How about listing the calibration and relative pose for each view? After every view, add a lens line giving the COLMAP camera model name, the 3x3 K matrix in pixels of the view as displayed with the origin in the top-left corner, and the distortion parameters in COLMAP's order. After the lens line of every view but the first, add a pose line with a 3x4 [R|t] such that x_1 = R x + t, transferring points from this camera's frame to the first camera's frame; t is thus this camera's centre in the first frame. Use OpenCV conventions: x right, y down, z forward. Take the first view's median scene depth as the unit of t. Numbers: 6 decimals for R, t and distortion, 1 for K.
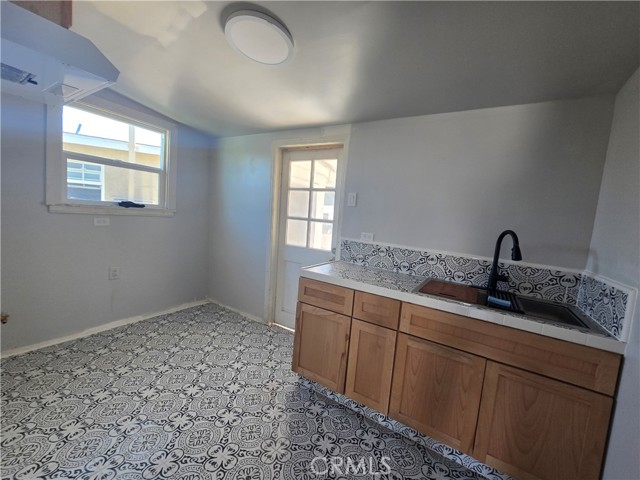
lens RADIAL K [[262.3, 0, 322.0], [0, 262.3, 236.7], [0, 0, 1]] dist [-0.004719, 0.003727]
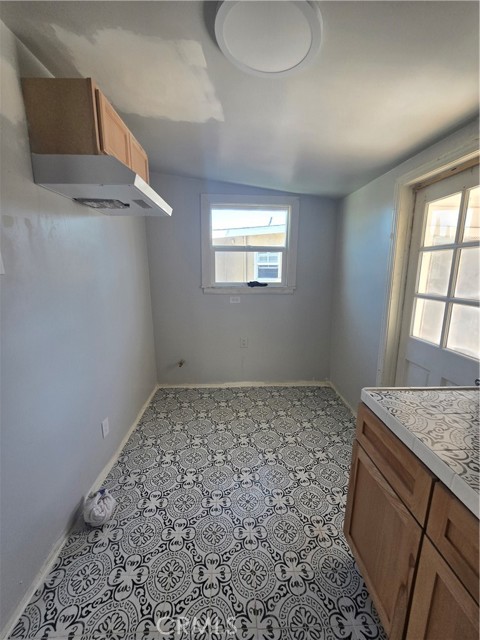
lens RADIAL K [[262.3, 0, 242.5], [0, 262.3, 324.5], [0, 0, 1]] dist [-0.004719, 0.003727]
pose [[0.564472, 0.094182, -0.820062, 0.170705], [-0.030449, 0.995169, 0.093334, -0.051889], [0.824891, -0.027715, 0.564612, 0.303021]]
